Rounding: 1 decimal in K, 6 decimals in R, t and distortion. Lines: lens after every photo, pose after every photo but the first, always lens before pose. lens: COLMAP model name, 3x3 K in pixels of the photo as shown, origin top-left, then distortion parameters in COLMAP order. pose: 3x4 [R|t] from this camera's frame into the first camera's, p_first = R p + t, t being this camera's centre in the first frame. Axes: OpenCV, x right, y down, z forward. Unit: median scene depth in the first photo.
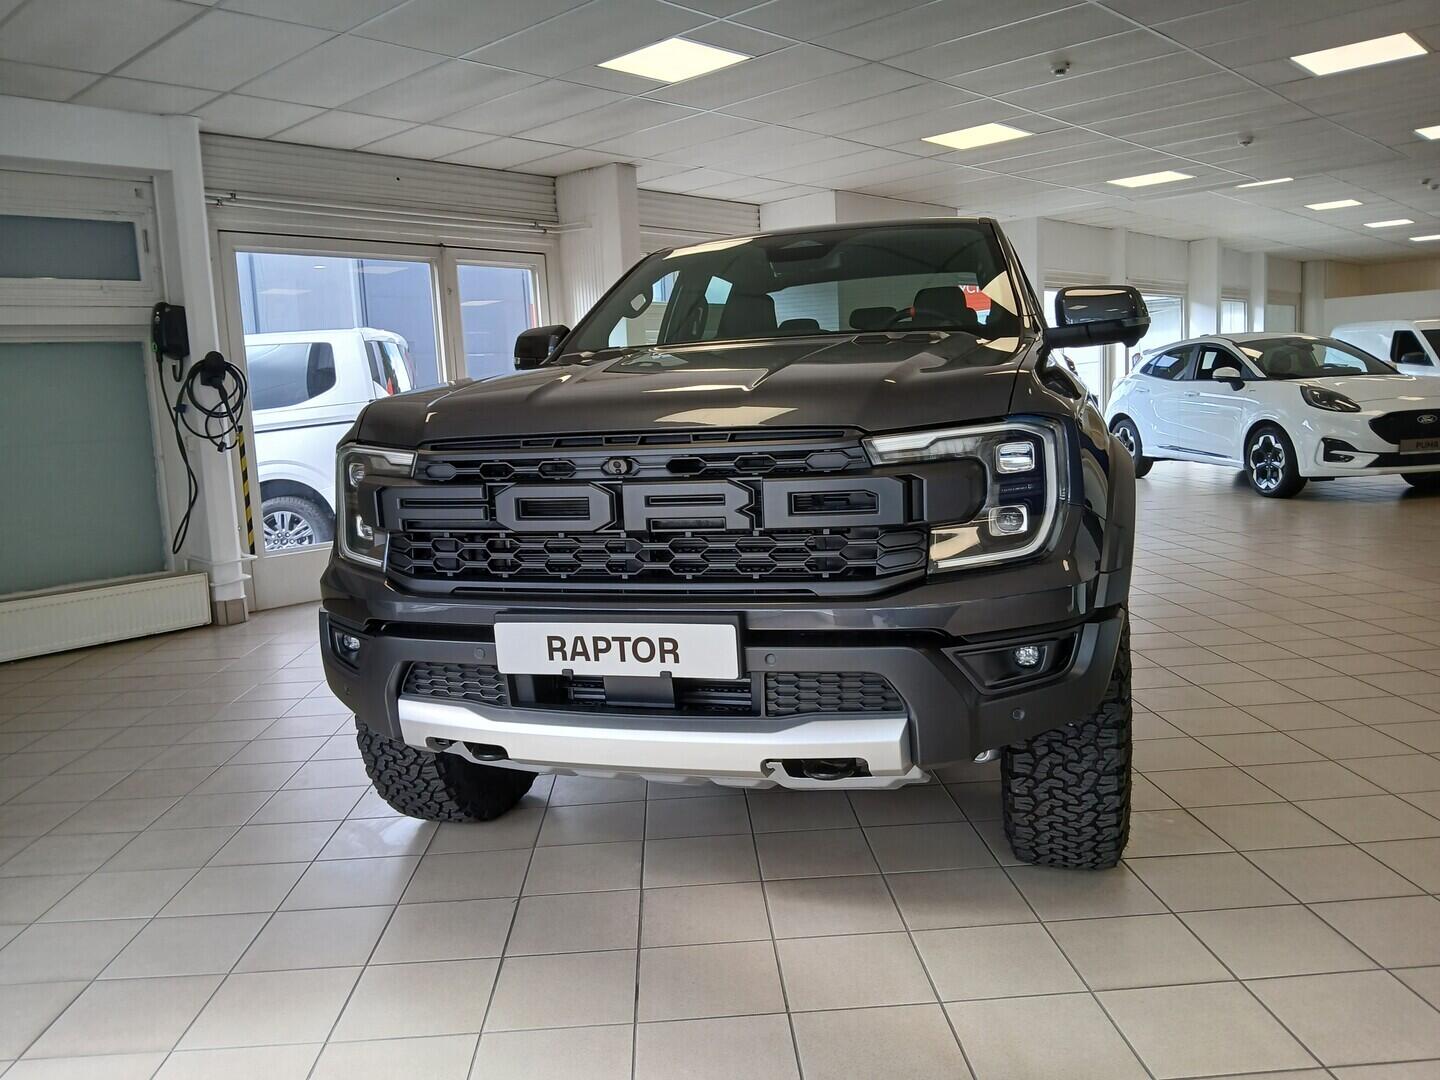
lens RADIAL K [[1106.0, 0, 717.9], [0, 1106.0, 522.6], [0, 0, 1]] dist [0.109377, -0.187274]
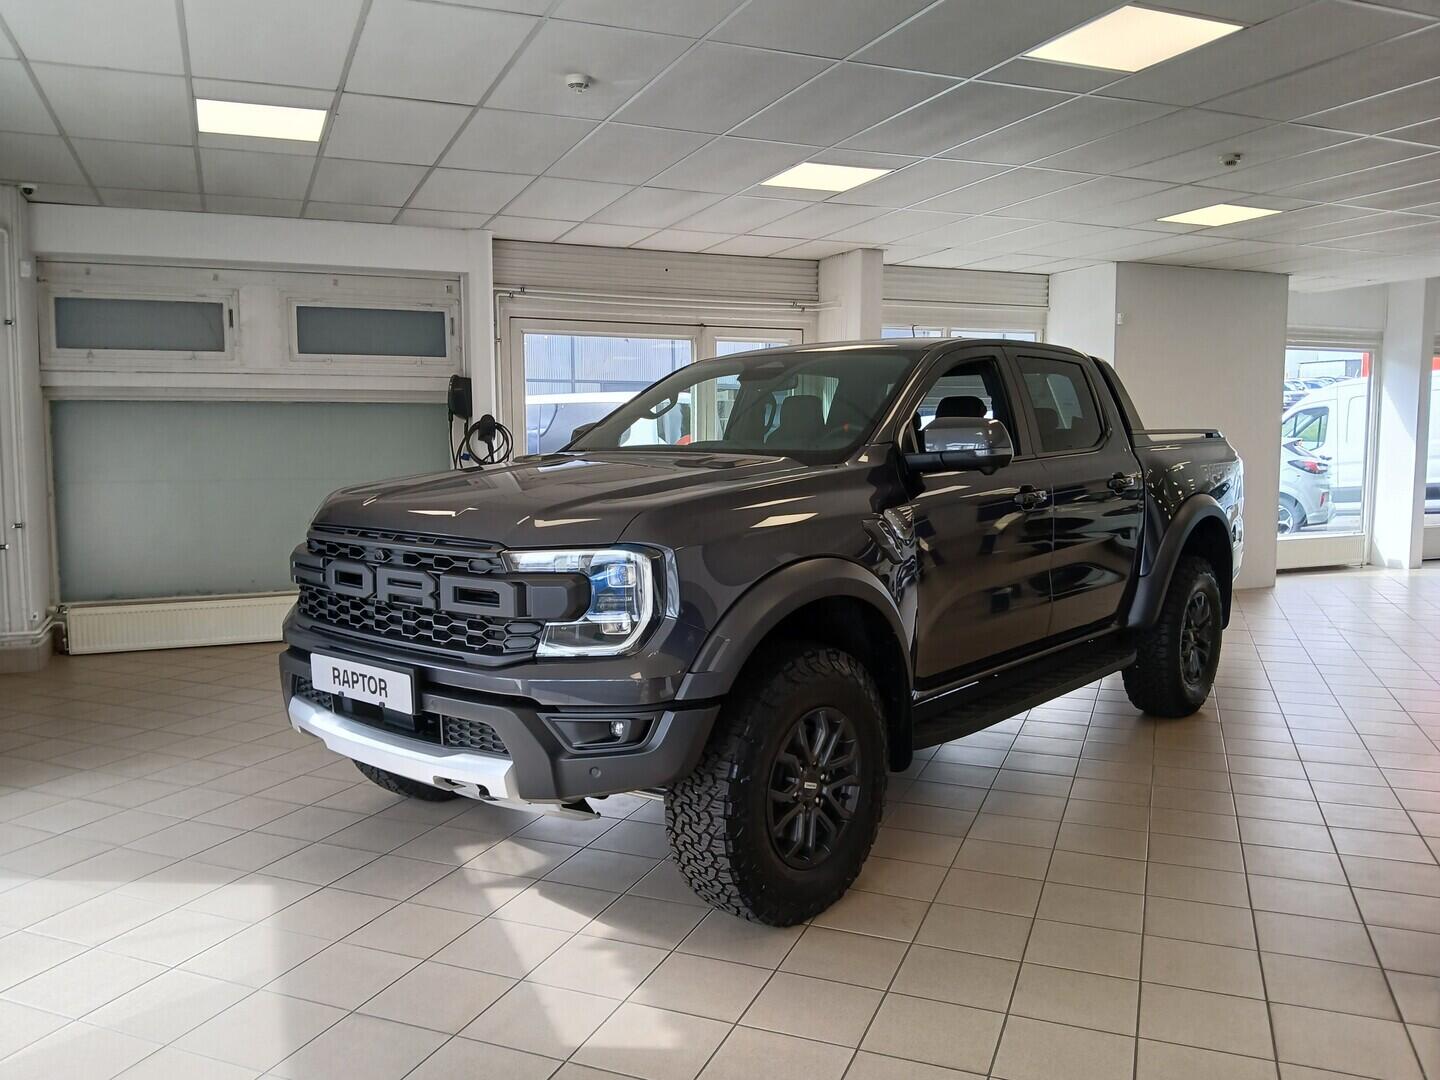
lens RADIAL K [[1118.5, 0, 720.0], [0, 1118.5, 540.0], [0, 0, 1]] dist [0.110774, -0.125876]
pose [[0.914106, 0.087316, -0.395963, 0.815539], [-0.094353, 0.995537, 0.001714, -0.104440], [0.394346, 0.035794, 0.918265, -0.149168]]
